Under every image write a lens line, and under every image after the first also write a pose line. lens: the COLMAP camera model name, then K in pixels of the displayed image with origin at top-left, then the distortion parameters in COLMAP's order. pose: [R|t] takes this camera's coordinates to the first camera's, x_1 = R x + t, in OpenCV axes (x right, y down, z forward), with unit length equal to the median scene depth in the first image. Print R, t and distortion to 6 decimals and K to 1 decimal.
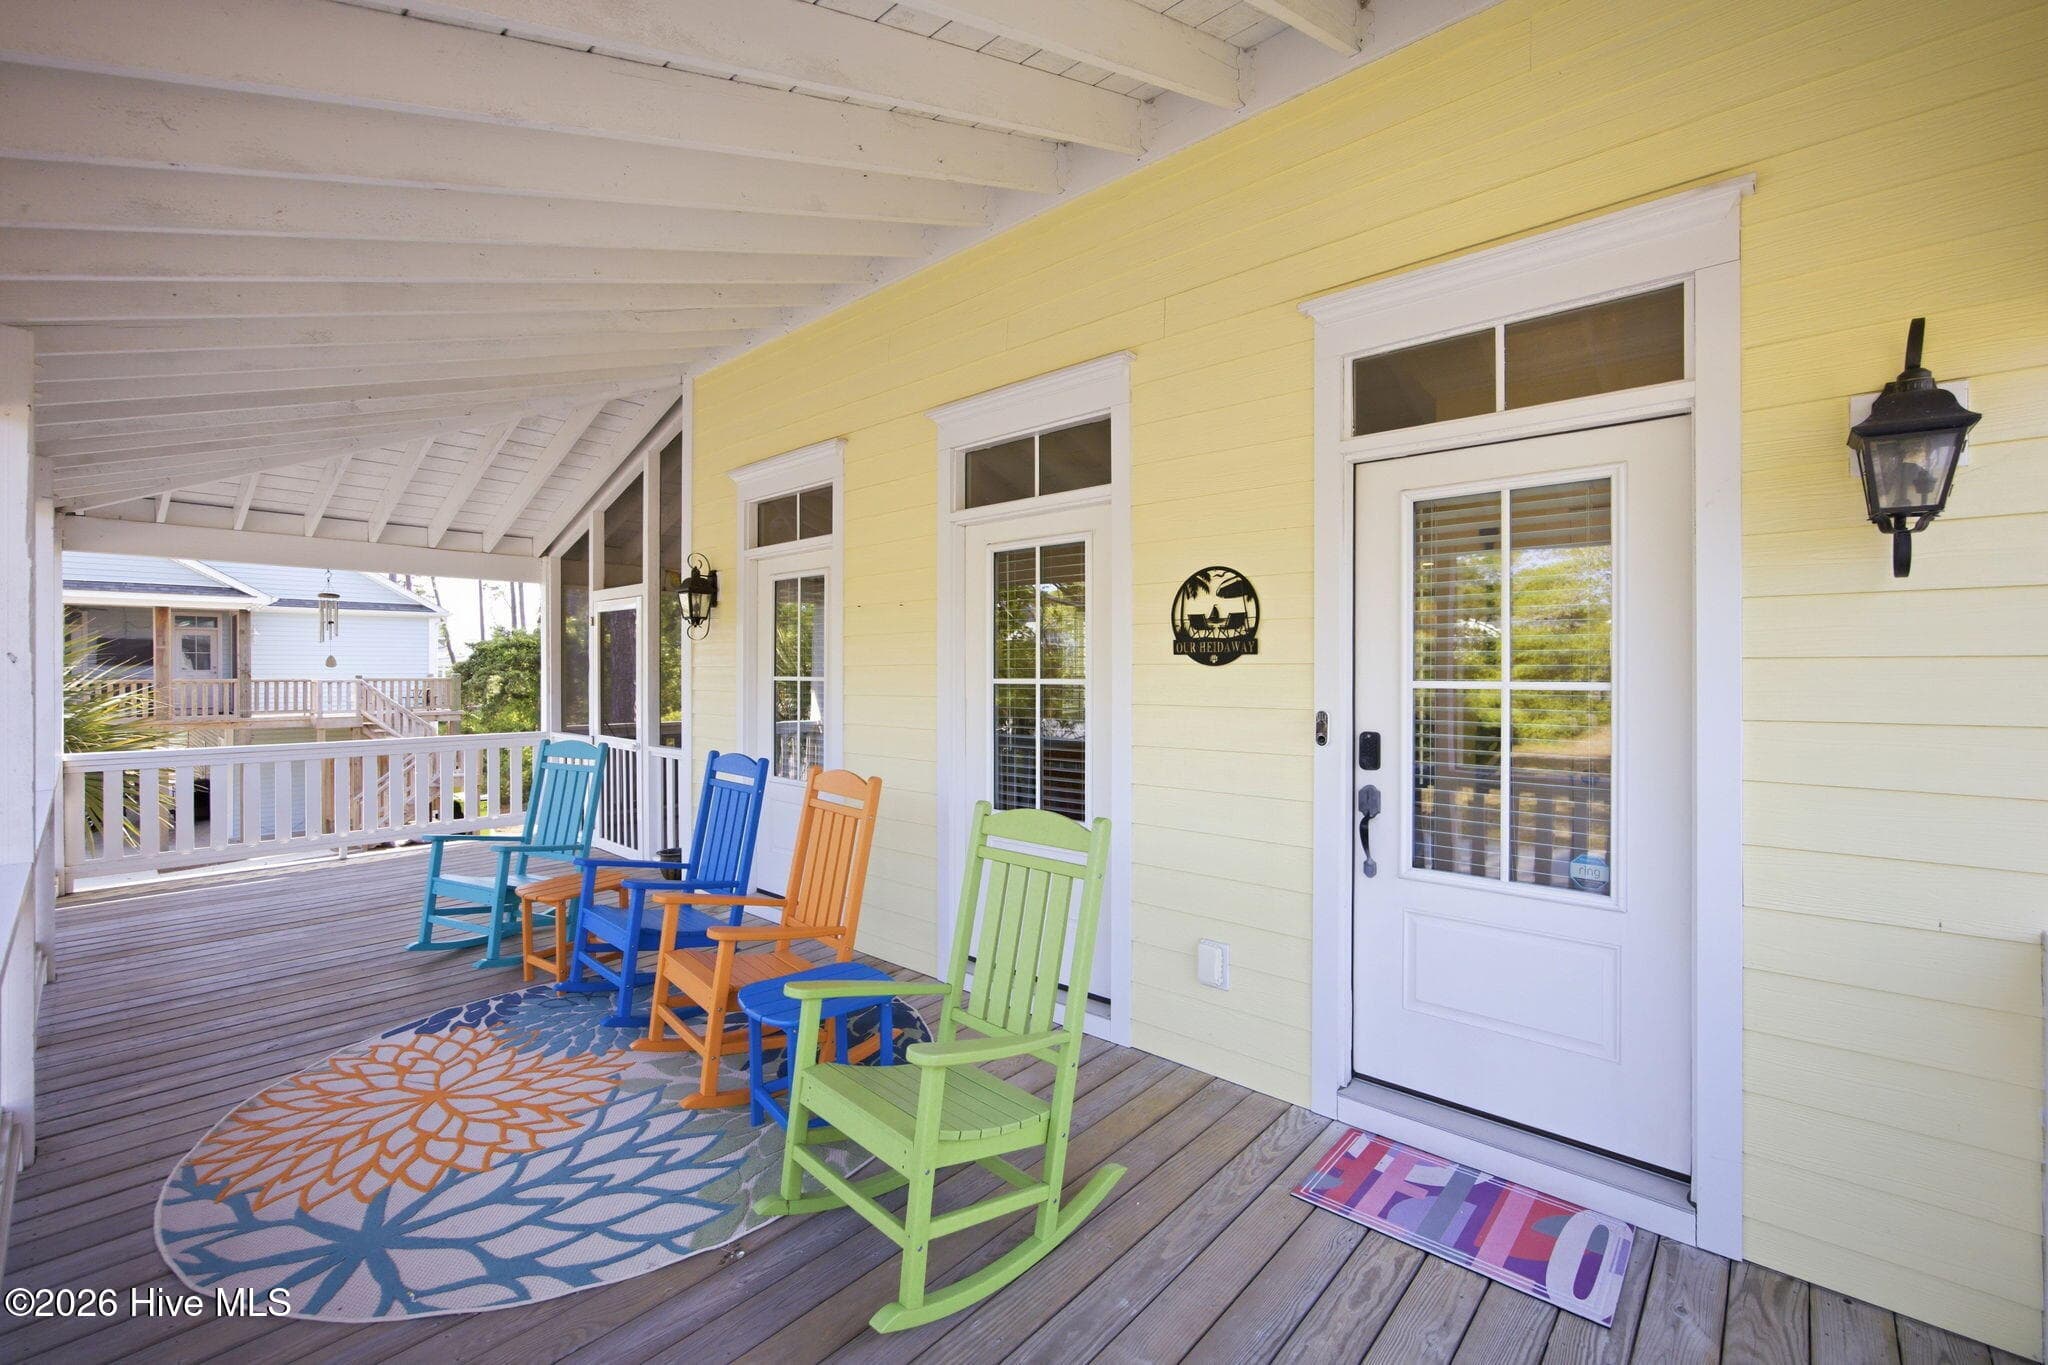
lens RADIAL K [[851.1, 0, 1015.8], [0, 851.1, 661.4], [0, 0, 1]] dist [-0.002796, 0.000125]
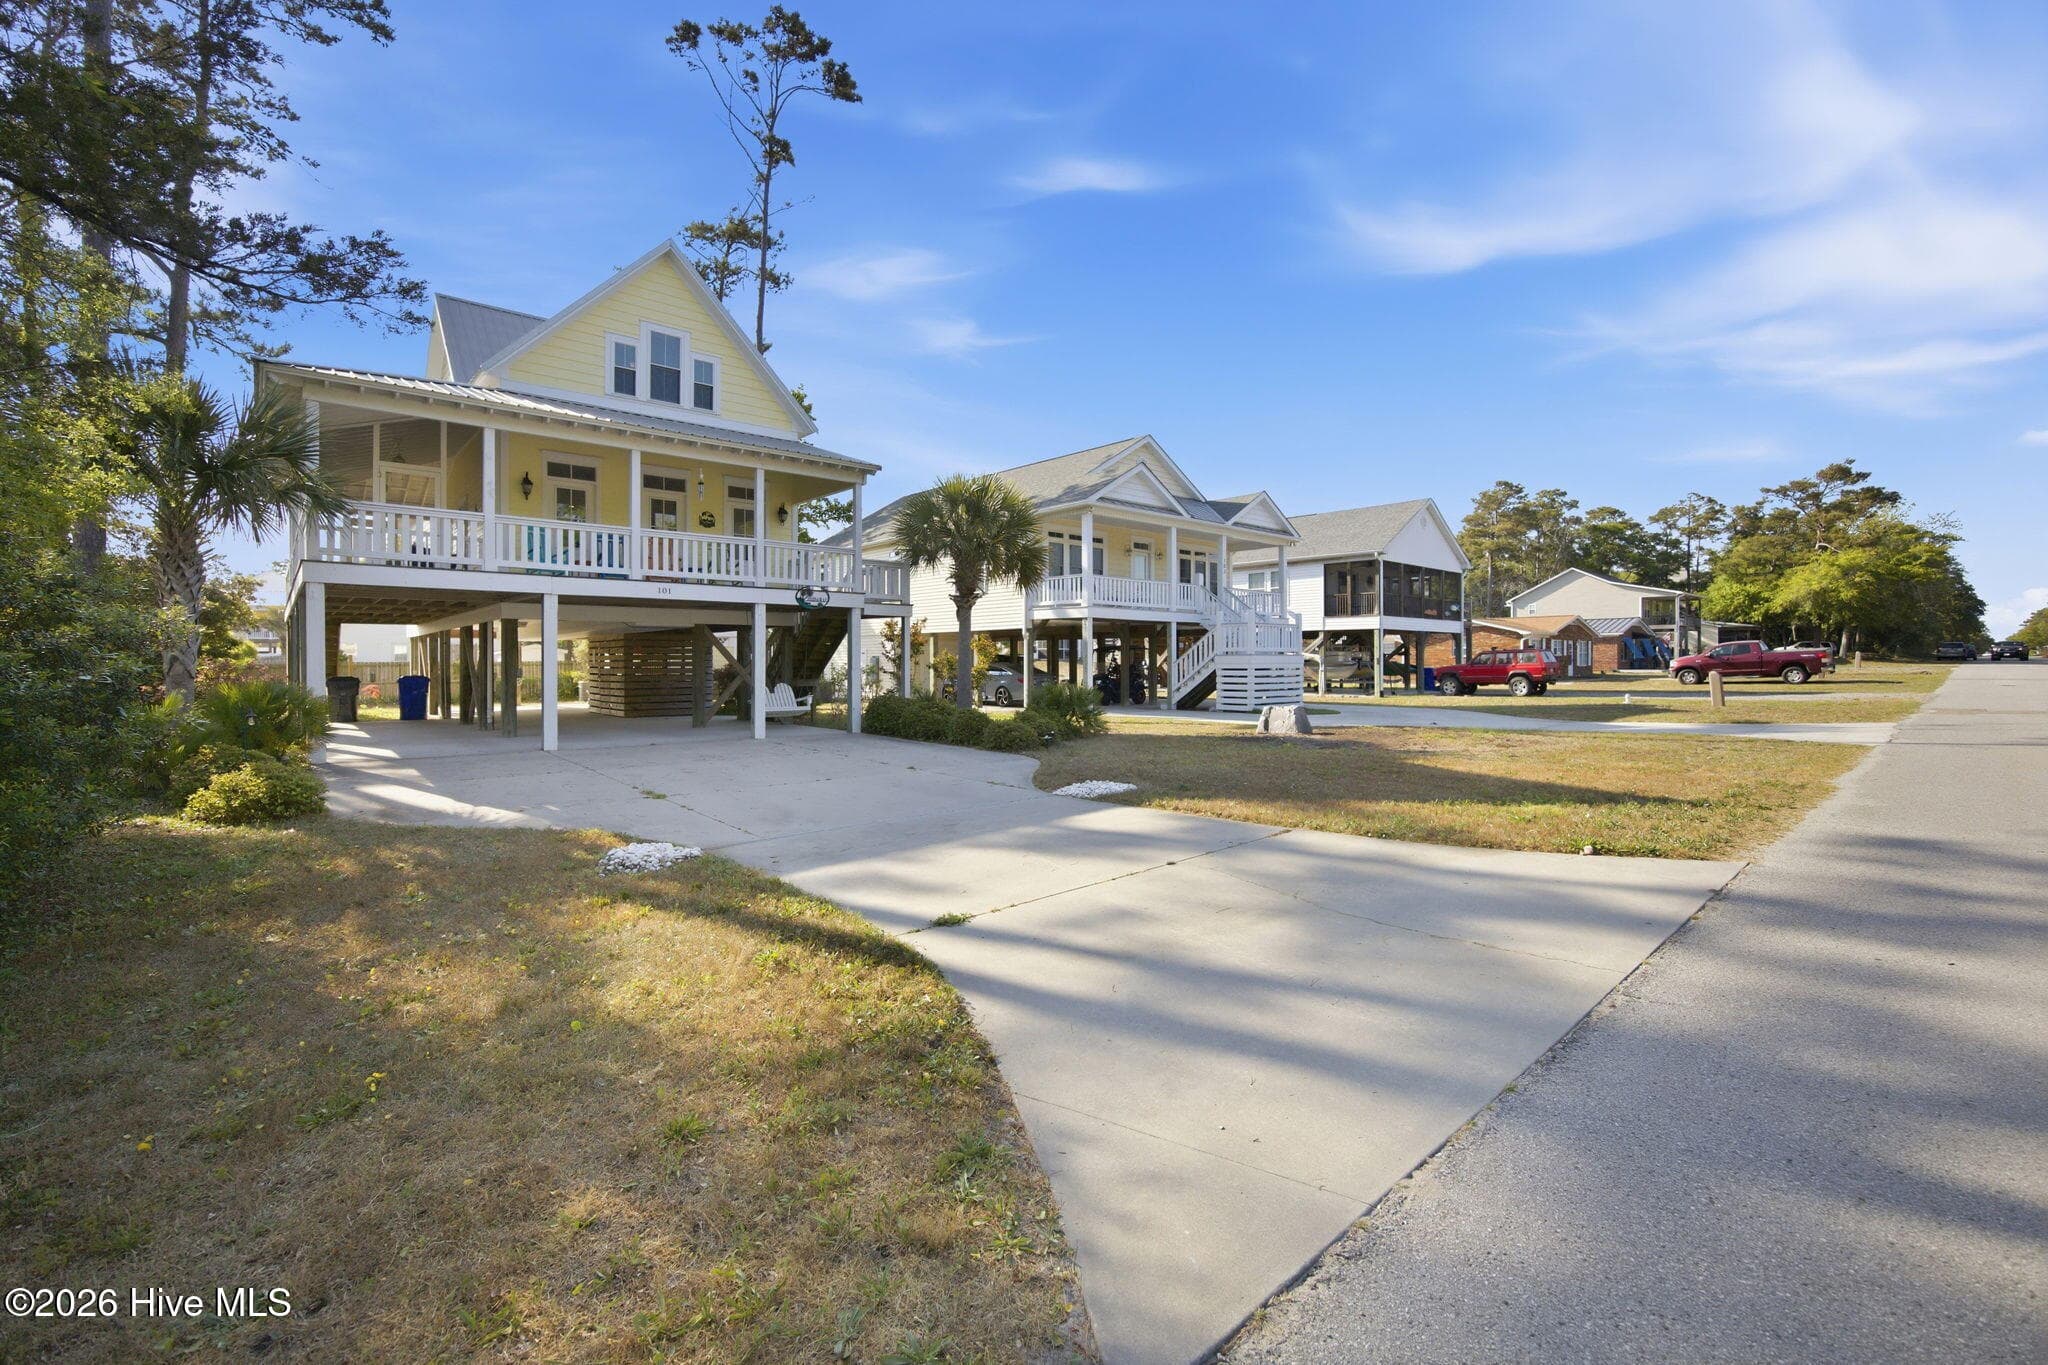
lens RADIAL K [[851.1, 0, 1015.8], [0, 851.1, 661.4], [0, 0, 1]] dist [-0.002796, 0.000125]
pose [[0.119281, 0.001868, 0.992859, -5.358378], [-0.004563, 0.999989, -0.001333, 0.922779], [-0.992850, -0.004372, 0.119288, -1.842365]]
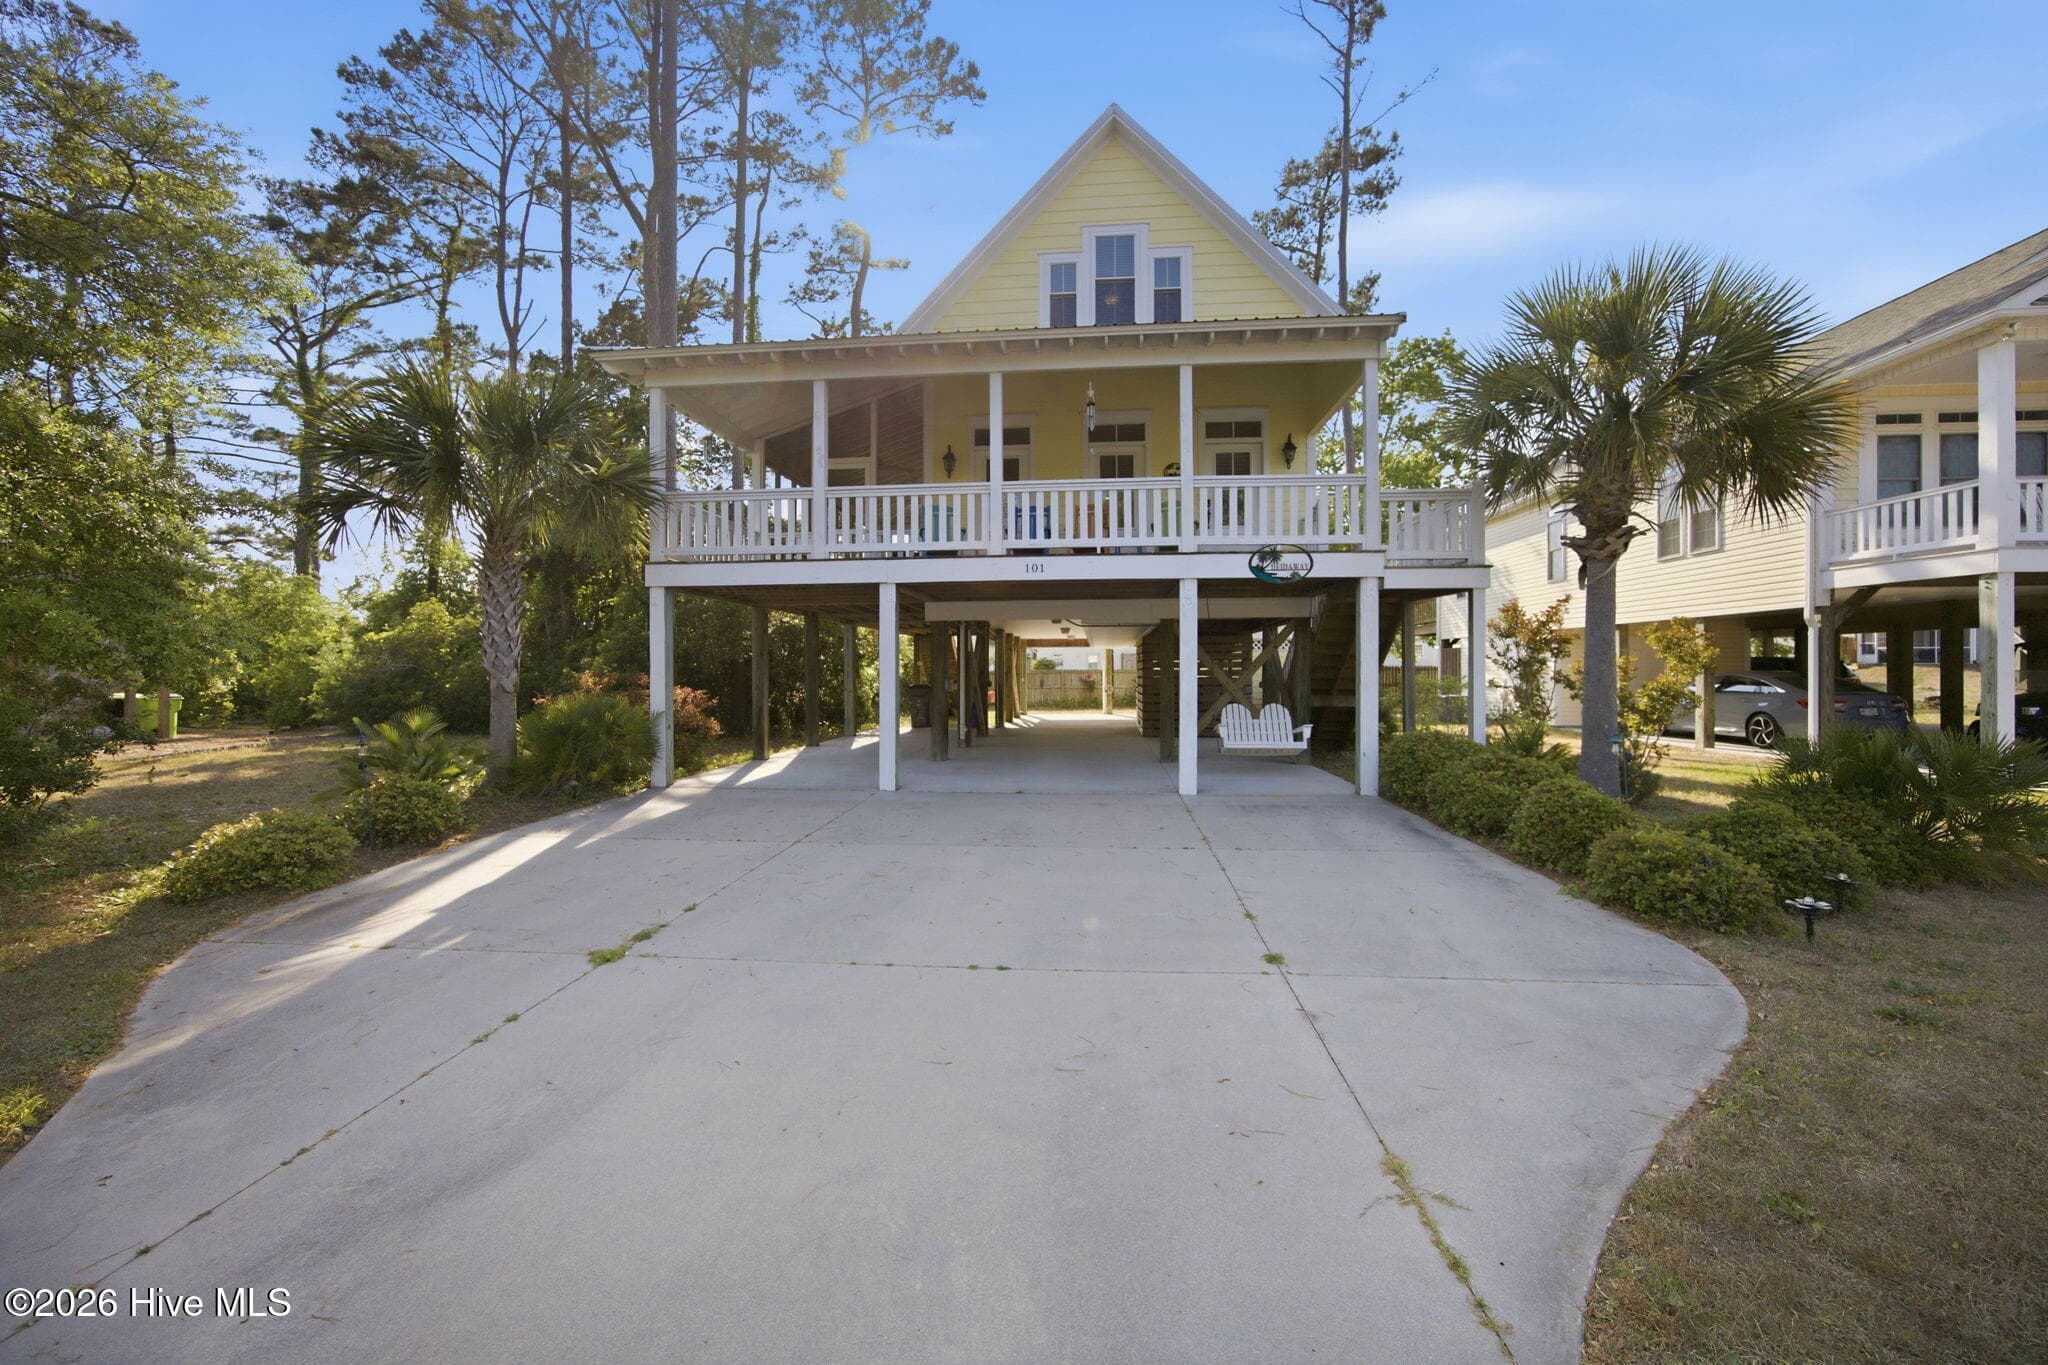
lens RADIAL K [[790.8, 0, 1019.0], [0, 790.8, 672.2], [0, 0, 1]] dist [-0.006133, 0.000176]
pose [[0.800198, -0.001875, 0.599734, -2.766393], [-0.001873, 0.999982, 0.005625, 0.914089], [-0.599734, -0.005625, 0.800180, -1.729395]]
